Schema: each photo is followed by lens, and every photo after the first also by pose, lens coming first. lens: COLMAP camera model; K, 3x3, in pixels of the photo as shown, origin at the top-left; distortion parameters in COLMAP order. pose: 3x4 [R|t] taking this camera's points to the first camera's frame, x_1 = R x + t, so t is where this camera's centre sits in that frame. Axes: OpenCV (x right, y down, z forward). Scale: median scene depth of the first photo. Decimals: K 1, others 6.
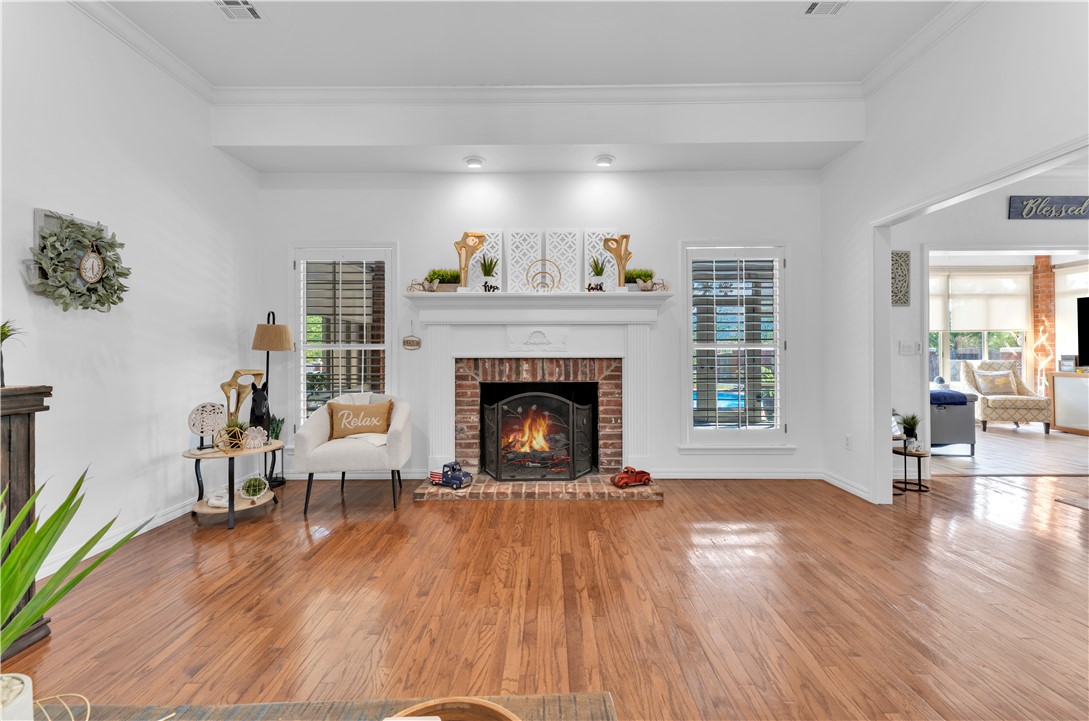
lens RADIAL K [[440.2, 0, 545.1], [0, 440.2, 347.1], [0, 0, 1]] dist [0.002503, -0.000286]
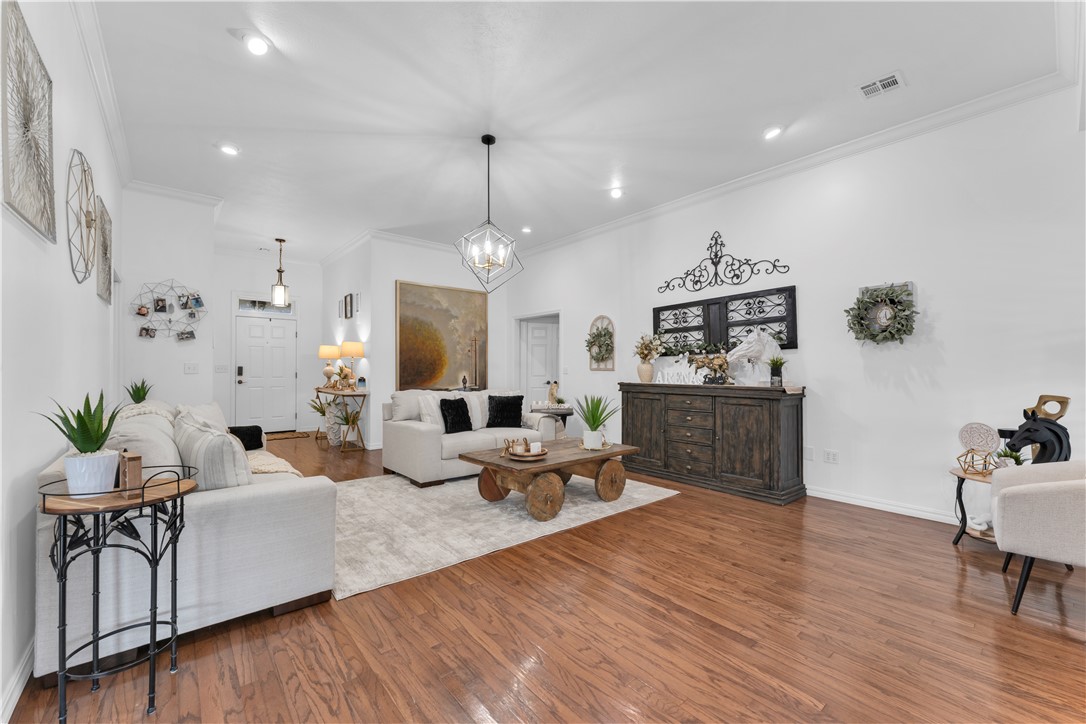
lens RADIAL K [[442.5, 0, 550.5], [0, 442.5, 370.4], [0, 0, 1]] dist [0.004371, -0.000409]
pose [[-0.748336, 0.001583, -0.663318, 0.532668], [0.003978, 0.999990, -0.002101, 0.002215], [0.663308, -0.004211, -0.748335, 0.883659]]
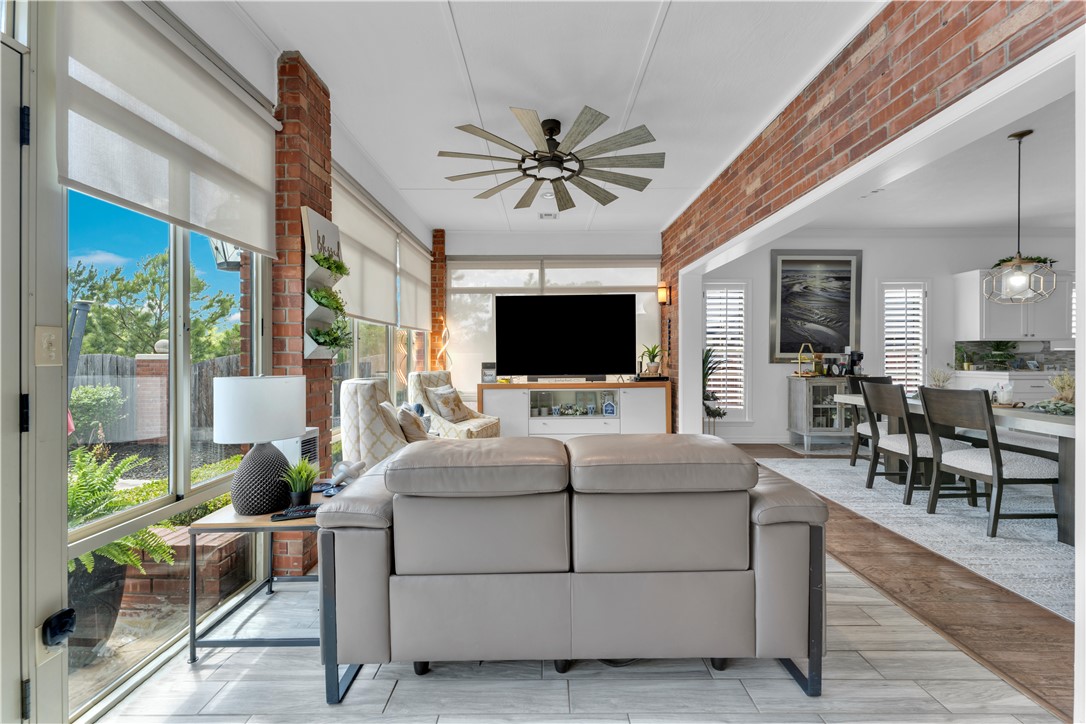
lens RADIAL K [[442.5, 0, 540.6], [0, 442.5, 356.0], [0, 0, 1]] dist [0.004371, -0.000409]
pose [[-0.010331, -0.000135, 0.999947, 0.566232], [-0.005022, 0.999987, 0.000083, 0.007680], [-0.999934, -0.005020, -0.010332, 1.502307]]
